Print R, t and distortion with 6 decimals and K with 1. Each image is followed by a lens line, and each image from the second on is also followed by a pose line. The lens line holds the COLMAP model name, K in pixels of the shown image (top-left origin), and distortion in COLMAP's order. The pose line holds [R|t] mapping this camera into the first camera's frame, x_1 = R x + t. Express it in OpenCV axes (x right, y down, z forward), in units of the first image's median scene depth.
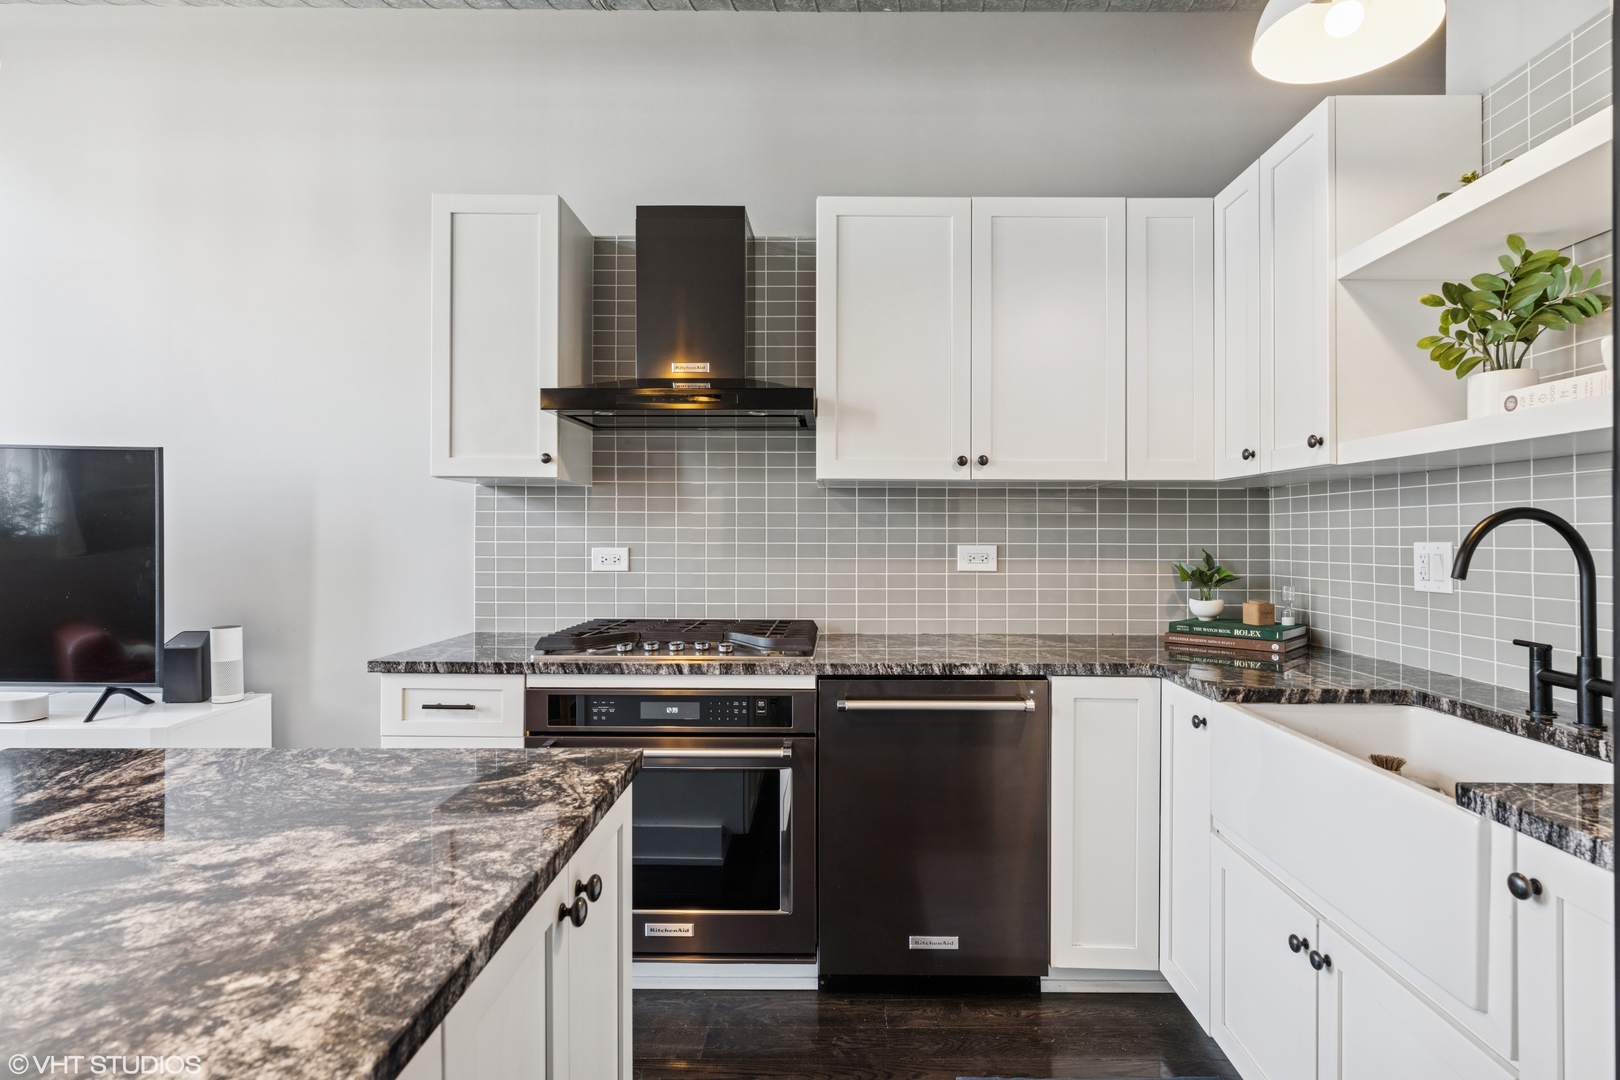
lens RADIAL K [[822.1, 0, 832.1], [0, 822.1, 532.8], [0, 0, 1]] dist [-0.006318, 0.000741]
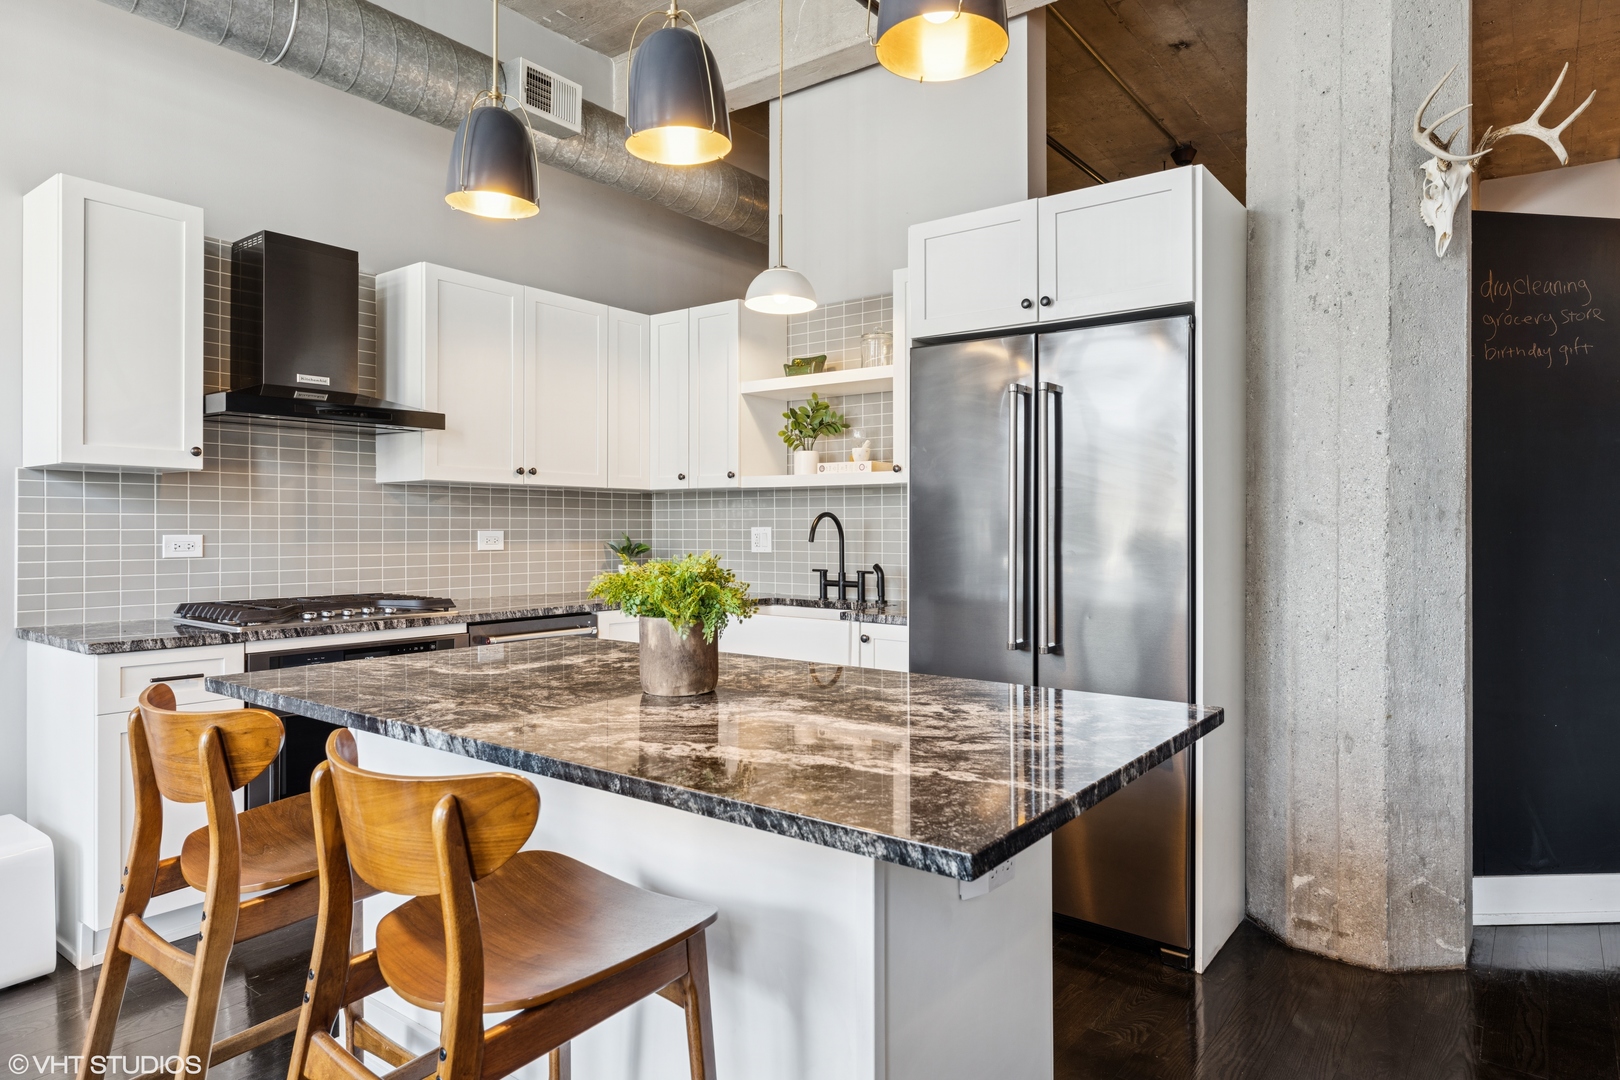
lens RADIAL K [[962.6, 0, 812.1], [0, 962.6, 523.2], [0, 0, 1]] dist [-0.004549, 0.001145]
pose [[0.600063, 0.001538, 0.799951, -0.922788], [-0.002824, 0.999996, 0.000196, 0.001092], [-0.799948, -0.002376, 0.600065, -0.427904]]
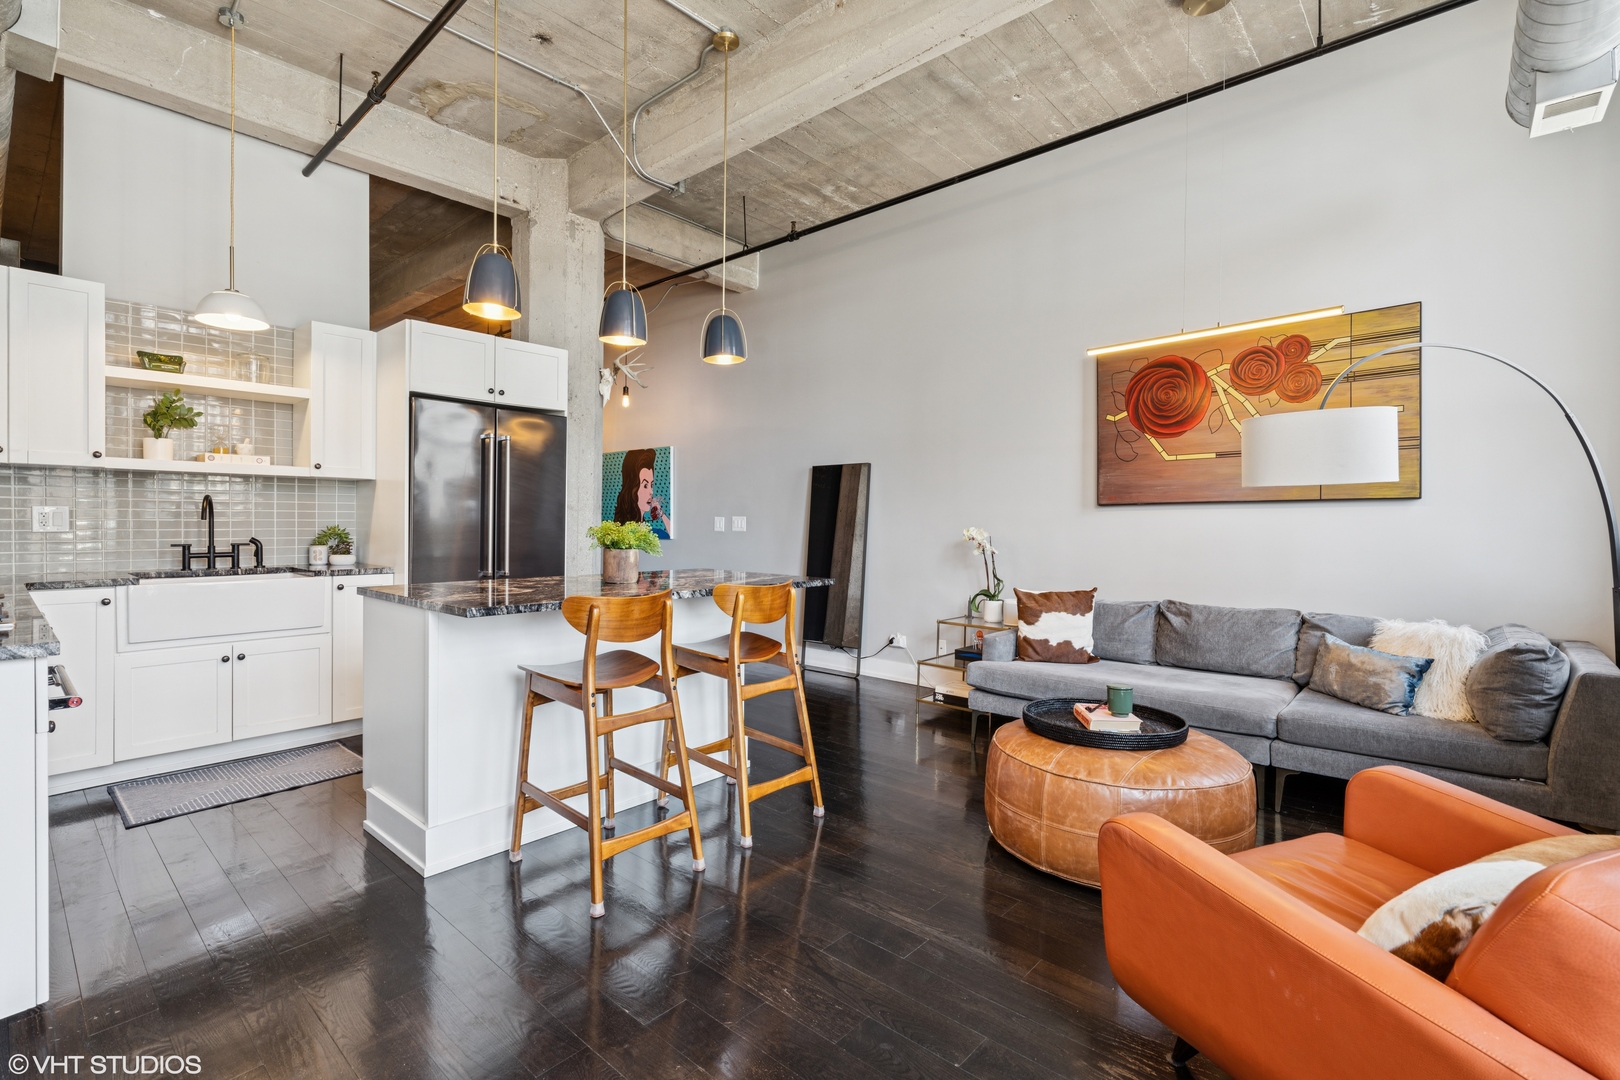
lens RADIAL K [[740.6, 0, 795.6], [0, 740.6, 520.4], [0, 0, 1]] dist [0.003533, -0.000789]
pose [[-0.747557, -0.009930, 0.664123, -1.532168], [-0.010722, 0.999938, 0.002882, 0.018215], [-0.664111, -0.004966, -0.747617, 1.007453]]
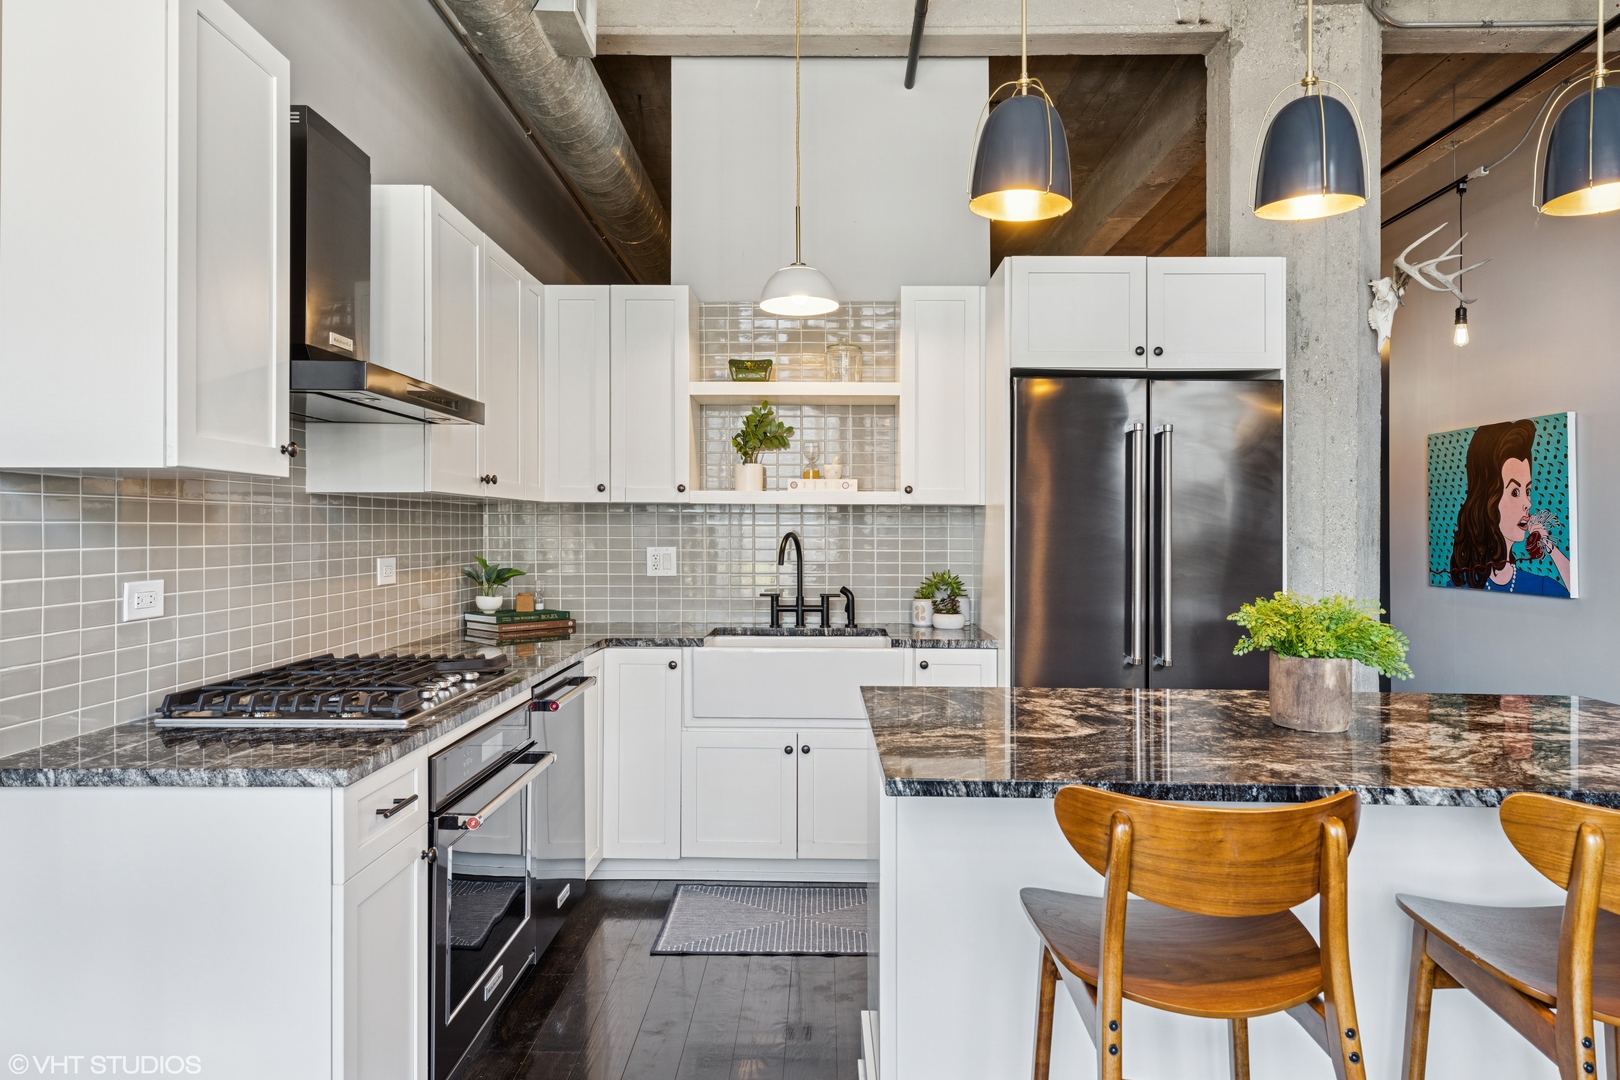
lens RADIAL K [[1040.5, 0, 804.7], [0, 1040.5, 534.4], [0, 0, 1]] dist [0.000534, 0.000539]
pose [[0.009483, -0.010113, 0.999904, -1.269854], [-0.007278, 0.999922, 0.010182, -0.034449], [-0.999929, -0.007374, 0.009409, 0.603816]]
